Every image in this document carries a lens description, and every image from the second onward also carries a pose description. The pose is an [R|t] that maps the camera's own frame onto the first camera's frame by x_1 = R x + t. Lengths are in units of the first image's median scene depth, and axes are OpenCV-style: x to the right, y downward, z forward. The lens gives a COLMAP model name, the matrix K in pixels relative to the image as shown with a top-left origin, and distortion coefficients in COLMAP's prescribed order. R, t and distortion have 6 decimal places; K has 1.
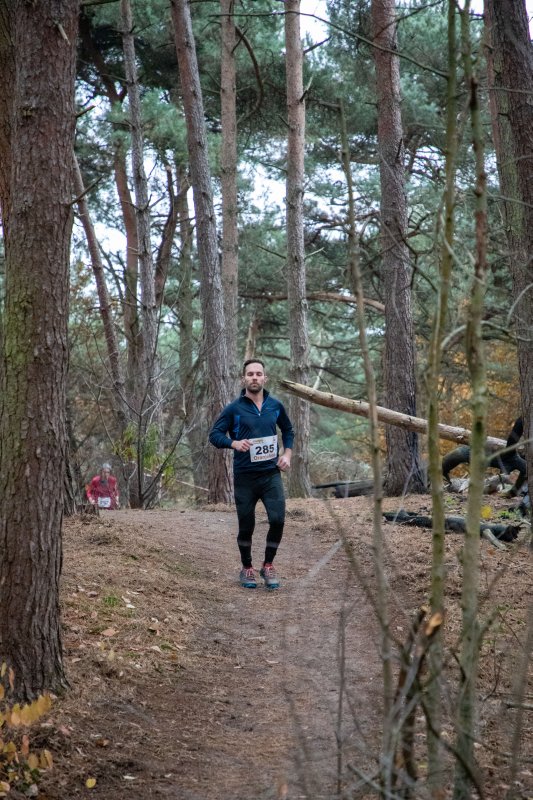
lens RADIAL K [[2620.3, 0, 266.5], [0, 2620.3, 400.0], [0, 0, 1]] dist [0.783045, 0.392641]
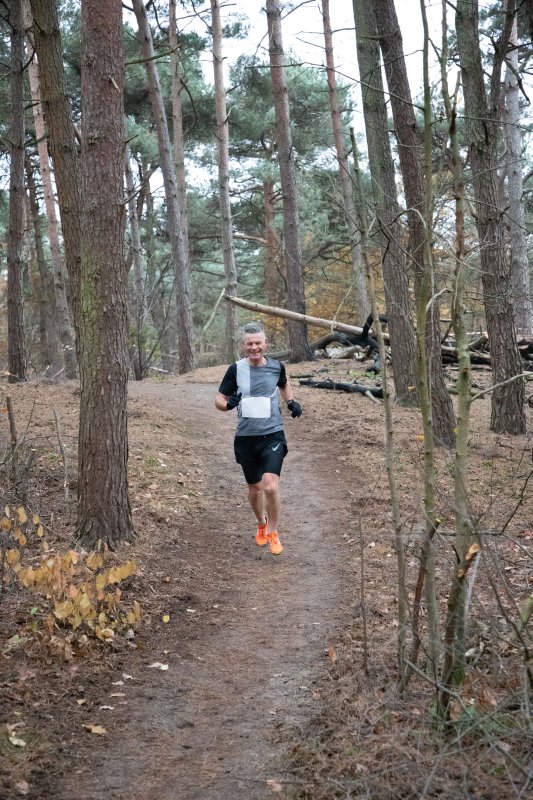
lens RADIAL K [[1447.3, 0, 266.5], [0, 1447.3, 400.0], [0, 0, 1]] dist [0.273539, 0.187775]
pose [[0.998017, -0.033958, 0.053000, -0.035242], [0.029779, 0.996529, 0.077740, -0.022699], [-0.055456, -0.076008, 0.995564, 0.164044]]
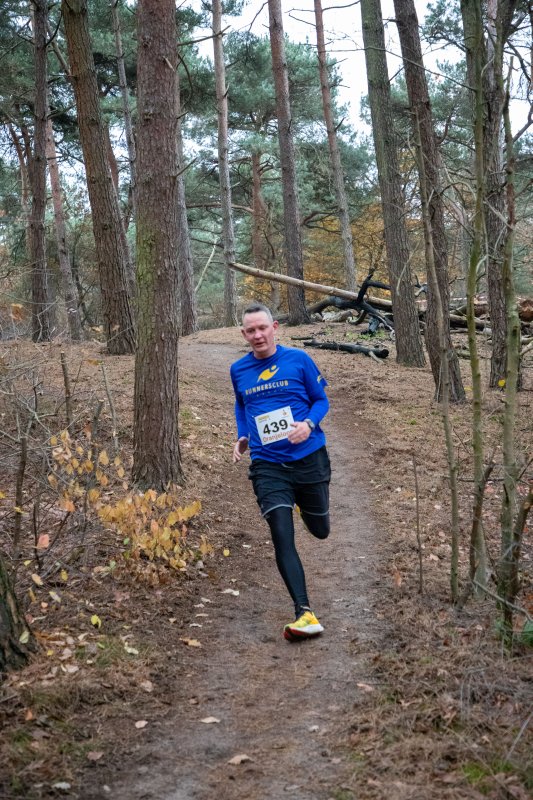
lens RADIAL K [[1382.0, 0, 266.5], [0, 1382.0, 400.0], [0, 0, 1]] dist [0.282038, 0.020845]
pose [[0.997040, -0.031085, 0.070320, -0.068911], [0.023596, 0.994200, 0.104926, -0.022903], [-0.073174, -0.102956, 0.991991, 0.136590]]
